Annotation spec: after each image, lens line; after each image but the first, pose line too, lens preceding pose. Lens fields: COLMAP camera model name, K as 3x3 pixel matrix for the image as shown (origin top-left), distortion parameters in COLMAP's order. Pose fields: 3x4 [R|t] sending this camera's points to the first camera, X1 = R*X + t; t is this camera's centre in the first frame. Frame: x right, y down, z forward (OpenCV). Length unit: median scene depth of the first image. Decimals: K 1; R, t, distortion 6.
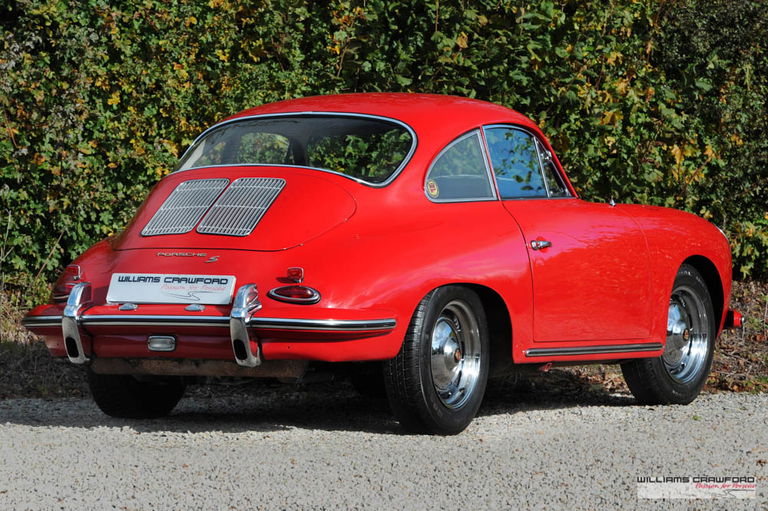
lens RADIAL K [[3522.5, 0, 384.0], [0, 3522.5, 255.5], [0, 0, 1]] dist [1.445501, 2.215309]
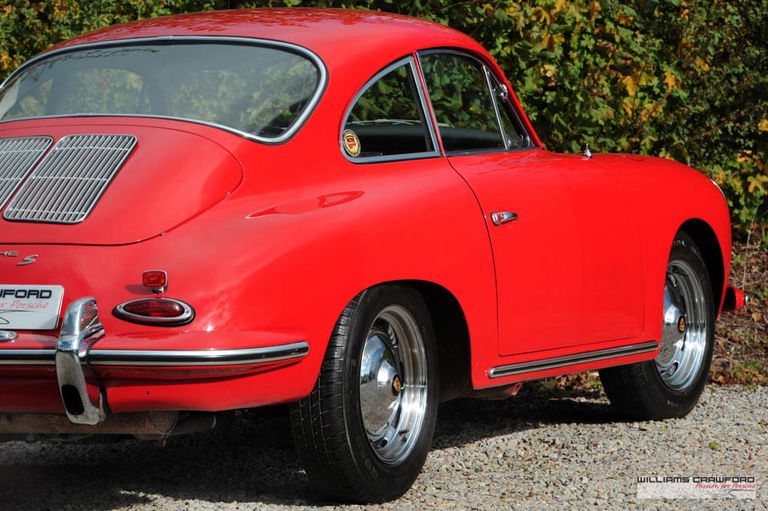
lens RADIAL K [[3130.9, 0, 384.0], [0, 3130.9, 255.5], [0, 0, 1]] dist [1.058598, -2.463470]
pose [[0.998627, -0.028378, 0.044024, -0.006556], [0.027311, 0.999323, 0.024659, -0.010245], [-0.044694, -0.023423, 0.998726, 0.329506]]
